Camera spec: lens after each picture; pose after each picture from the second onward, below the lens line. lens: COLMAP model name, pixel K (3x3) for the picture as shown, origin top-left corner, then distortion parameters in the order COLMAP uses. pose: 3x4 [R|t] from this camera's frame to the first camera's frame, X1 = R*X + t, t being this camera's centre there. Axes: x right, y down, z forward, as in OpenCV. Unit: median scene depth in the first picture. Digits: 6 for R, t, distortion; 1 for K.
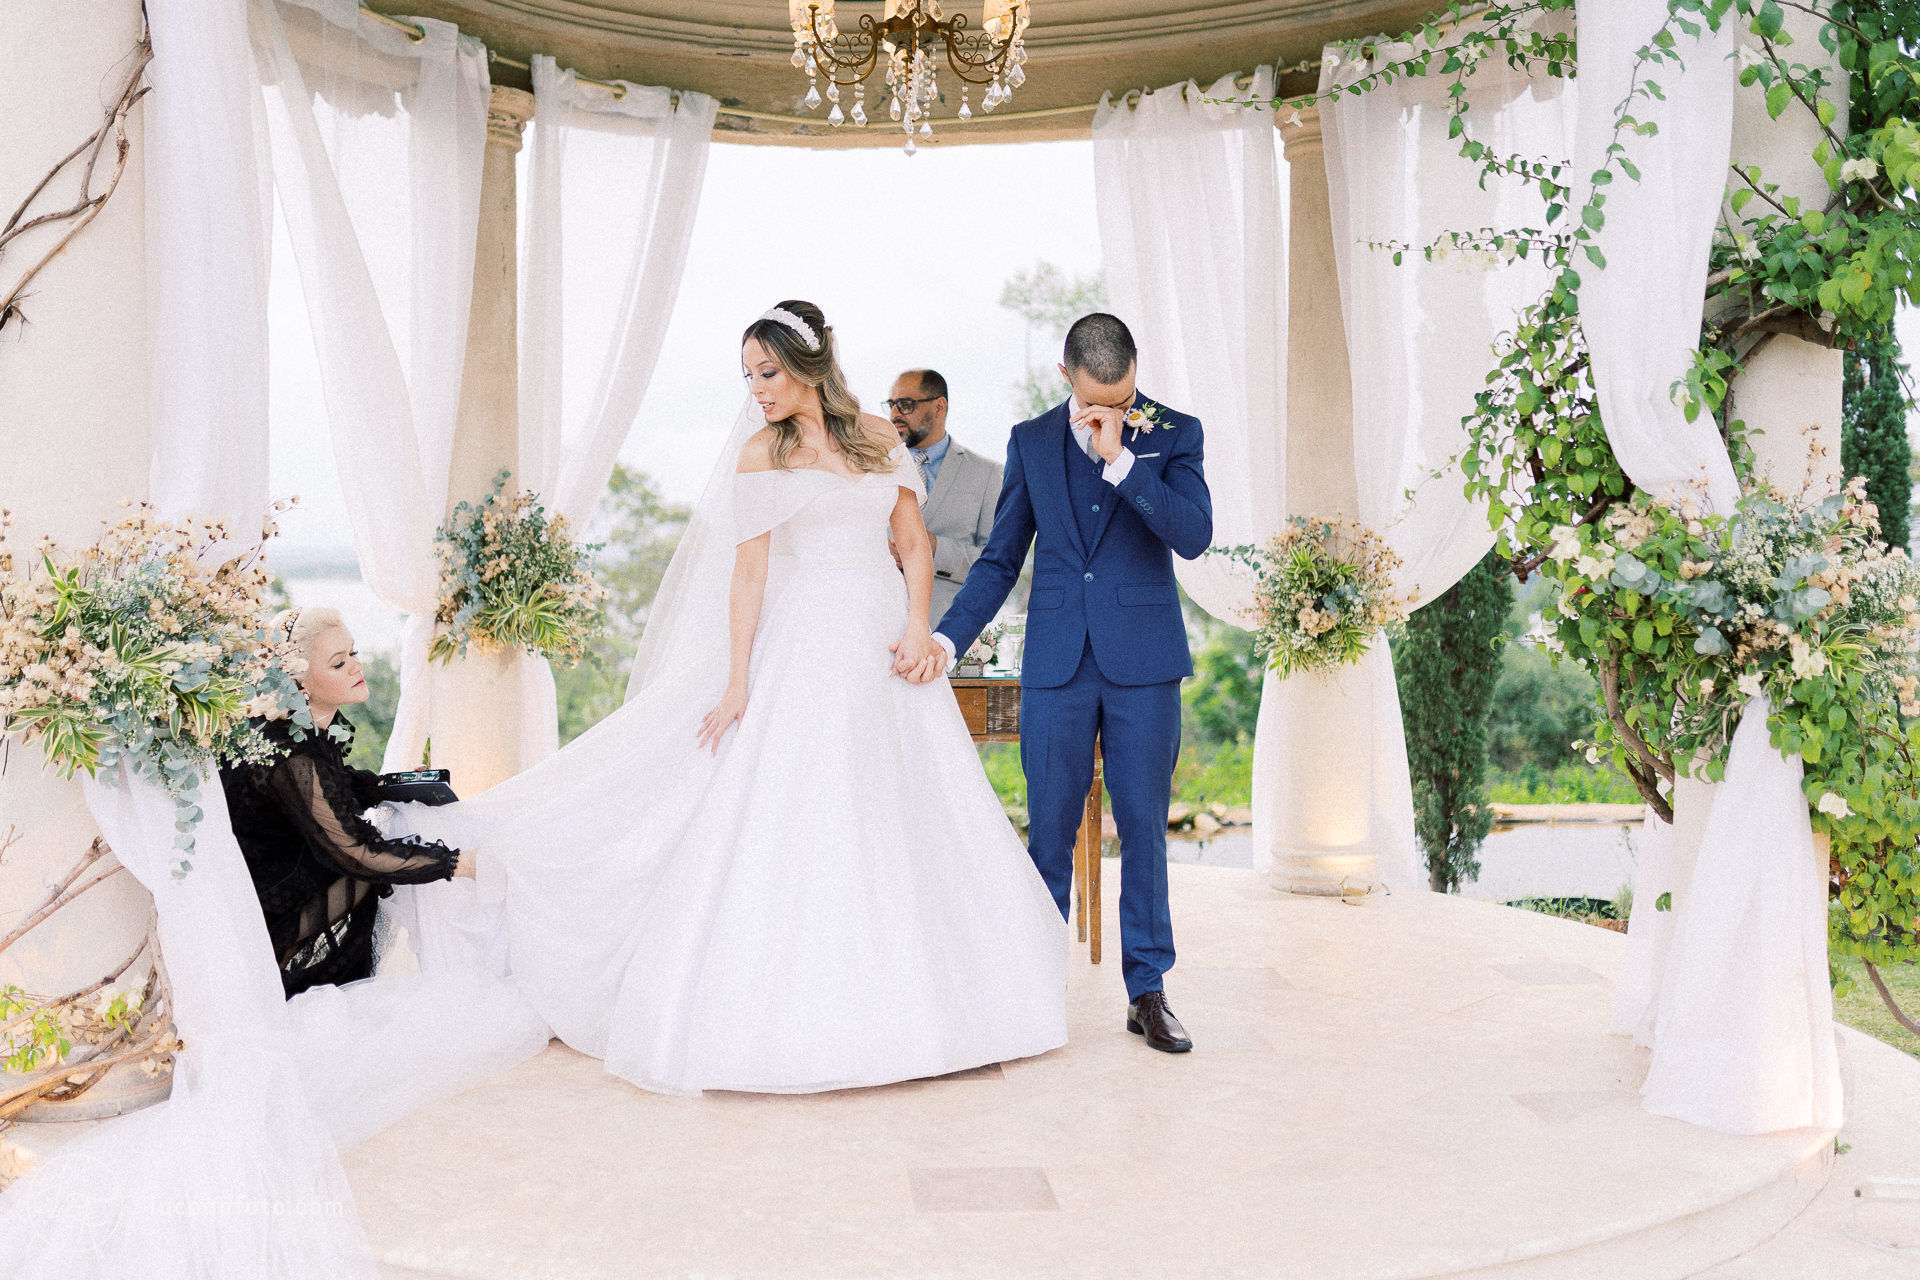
lens RADIAL K [[1899.0, 0, 960.0], [0, 1899.0, 640.0], [0, 0, 1]] dist [0.014542, -0.025380]
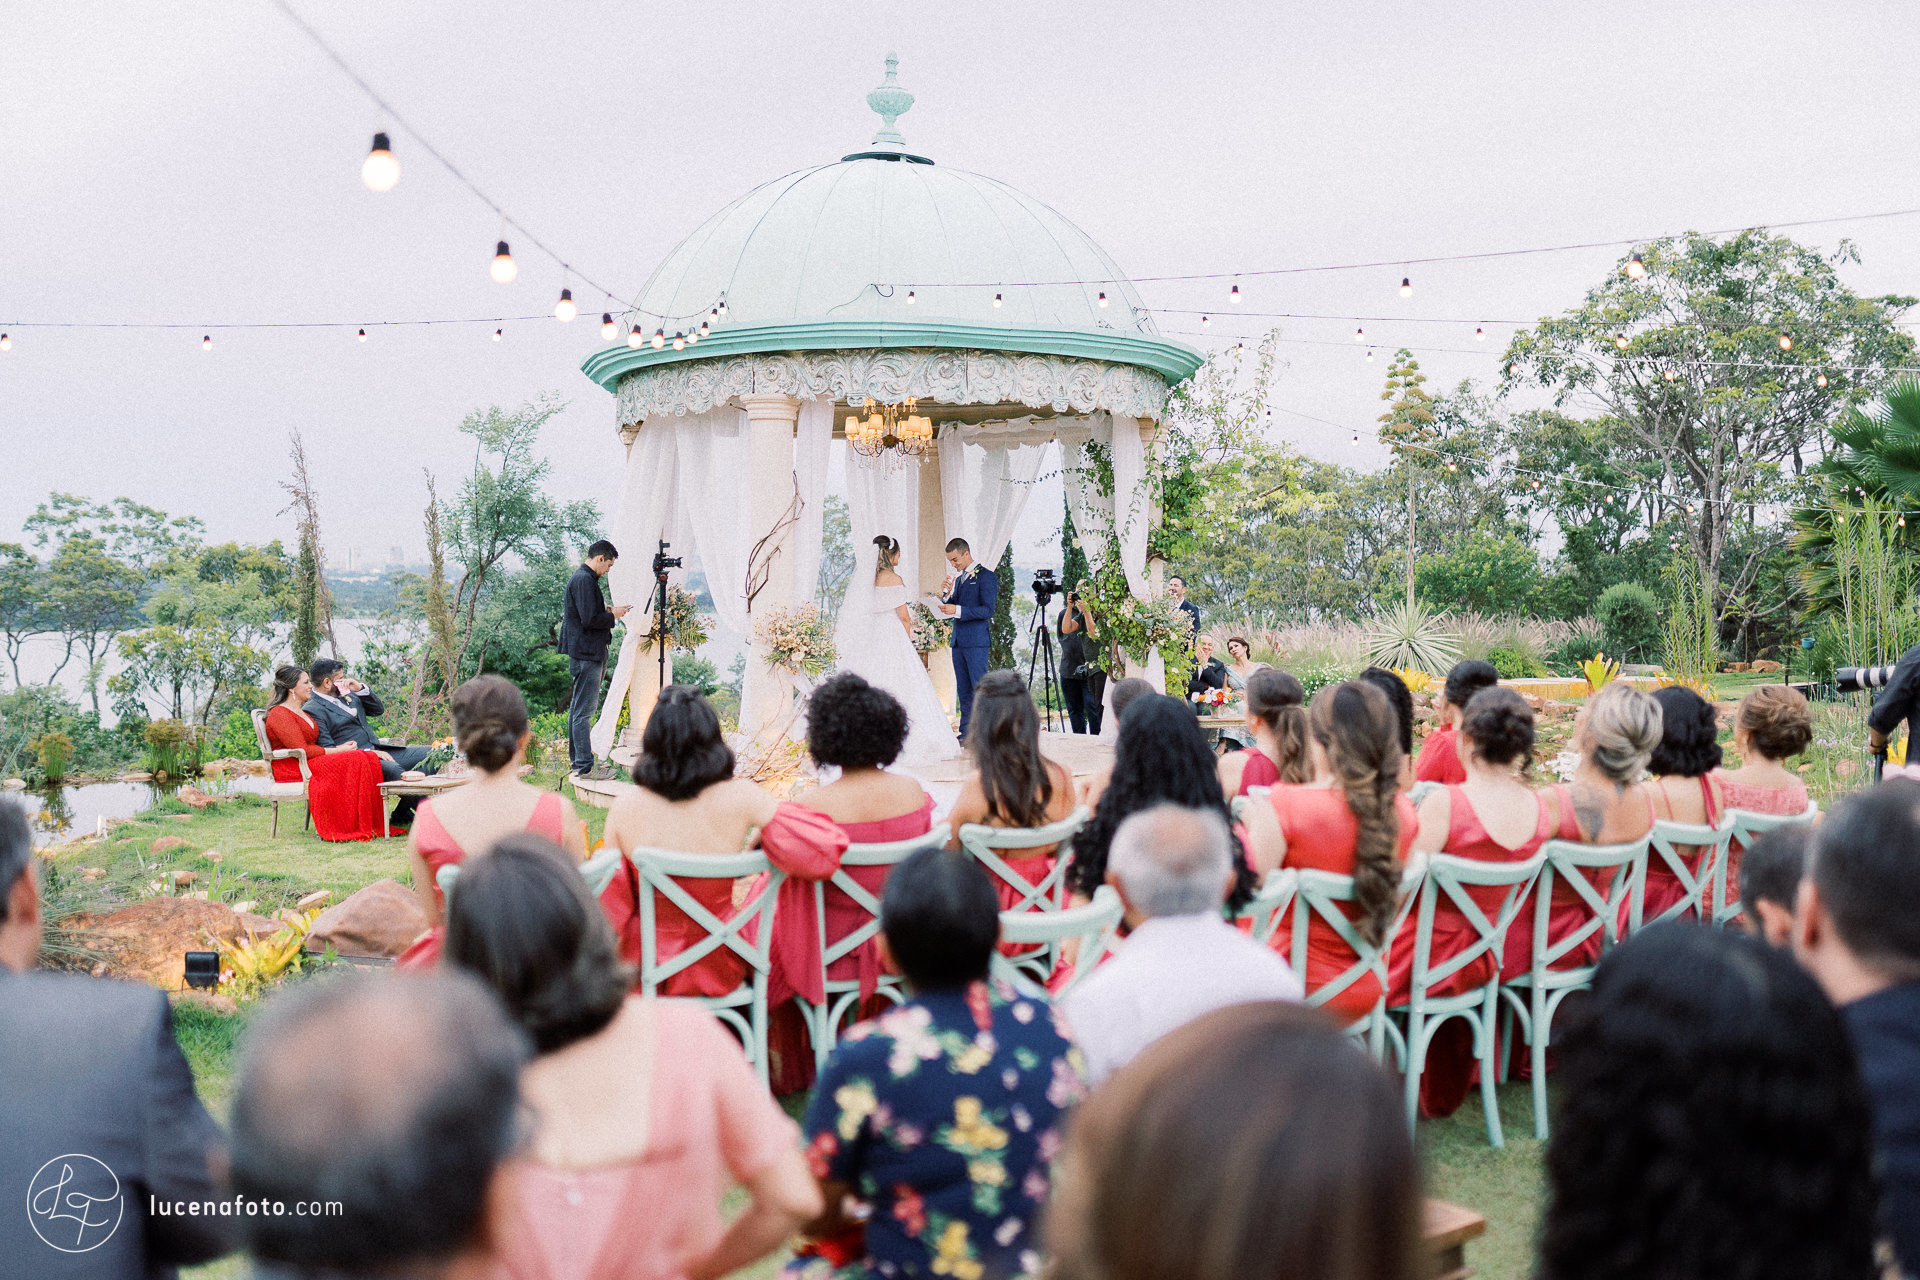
lens RADIAL K [[1801.1, 0, 970.0], [0, 1801.1, 638.8], [0, 0, 1]] dist [0.001003, 0.001545]
pose [[0.827312, -0.021471, 0.561332, -2.034932], [0.025896, 0.999665, 0.000072, 0.003834], [-0.561145, 0.014477, 0.827591, -1.940485]]
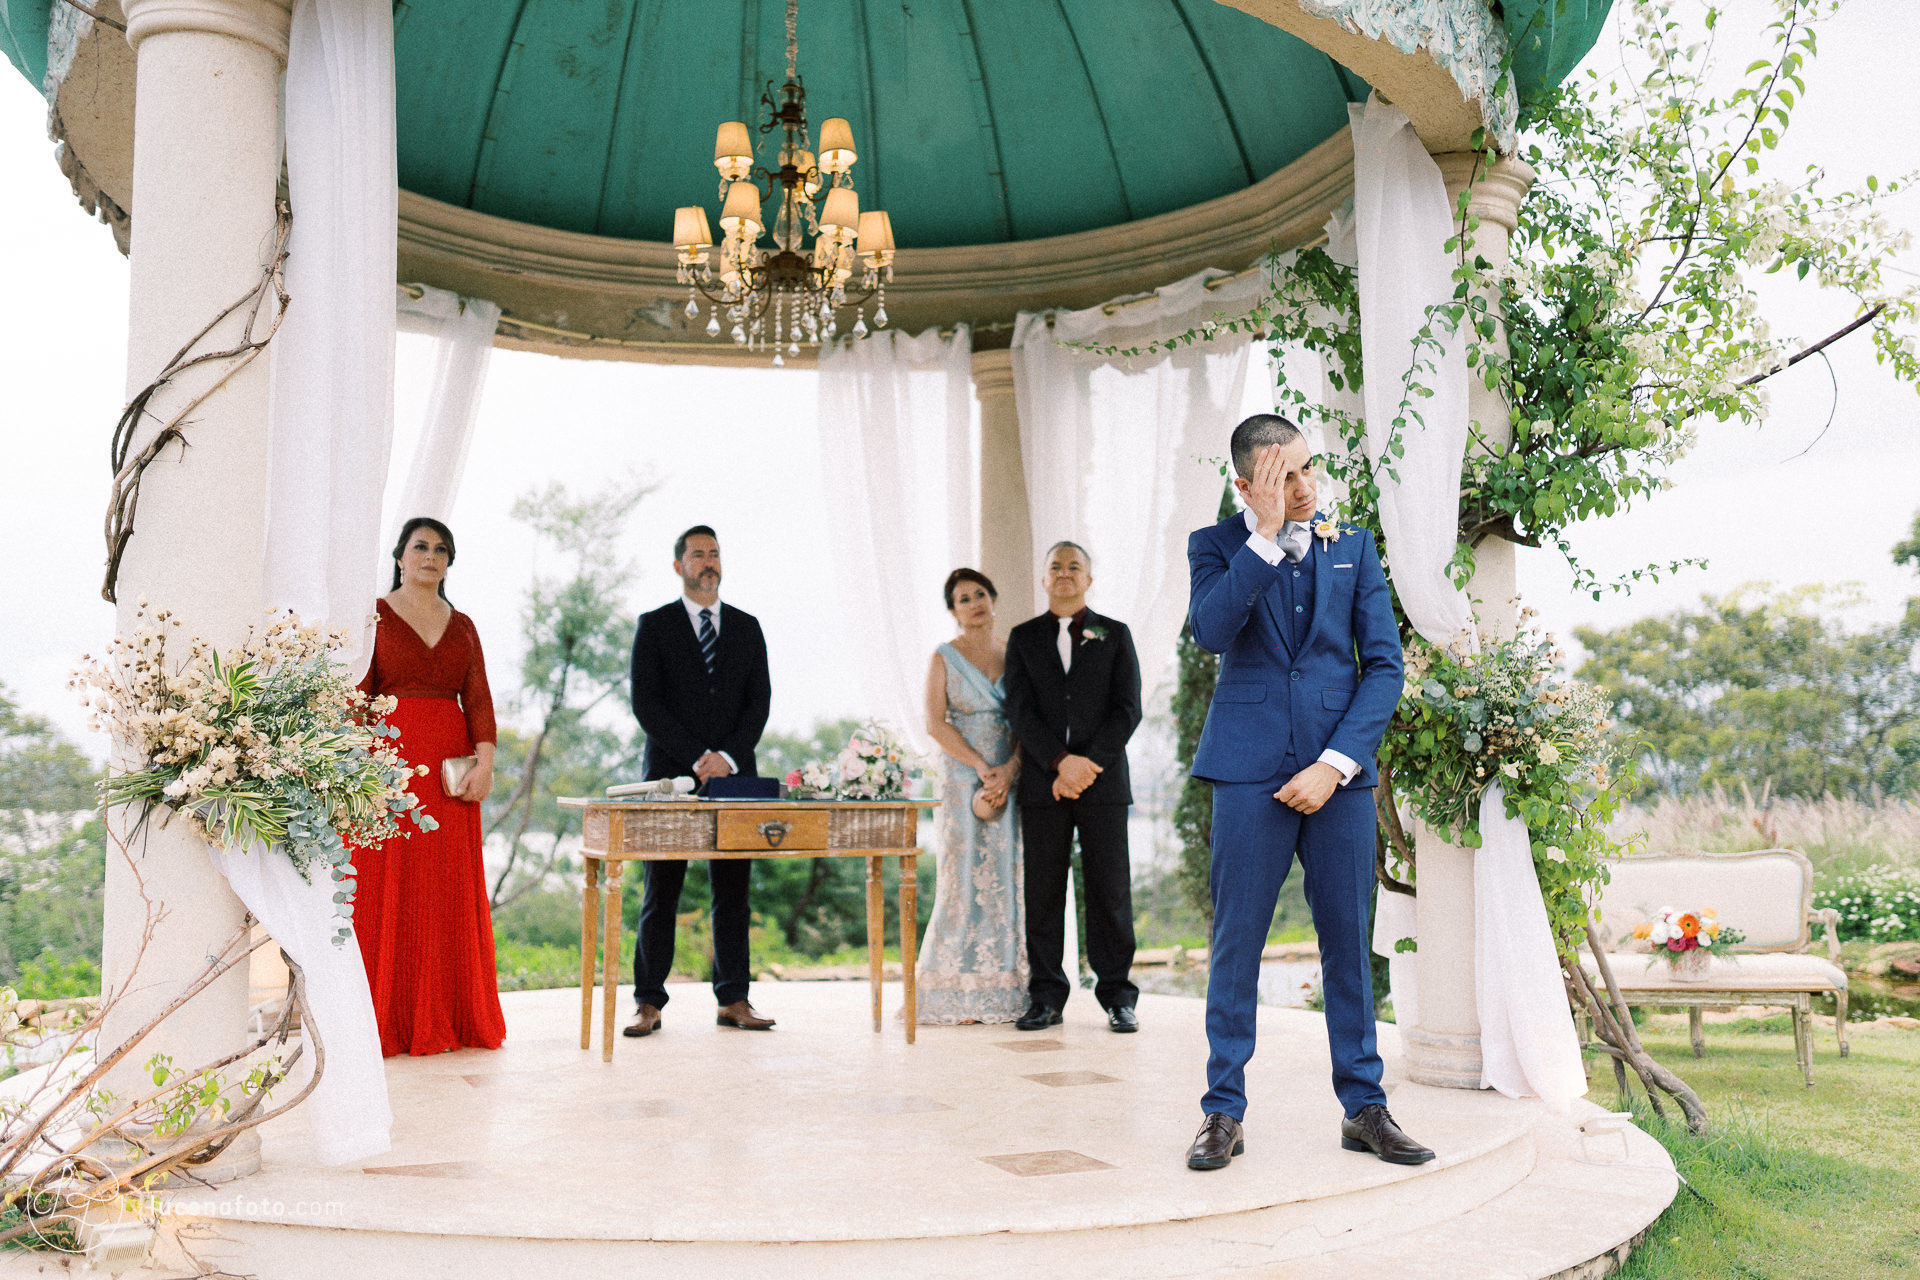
lens RADIAL K [[1801.1, 0, 970.0], [0, 1801.1, 638.8], [0, 0, 1]] dist [0.001003, 0.001545]
pose [[0.932260, 0.028898, 0.360634, -0.426472], [0.015533, 0.992689, -0.119699, 0.075302], [-0.361456, 0.117192, 0.924995, -0.119847]]
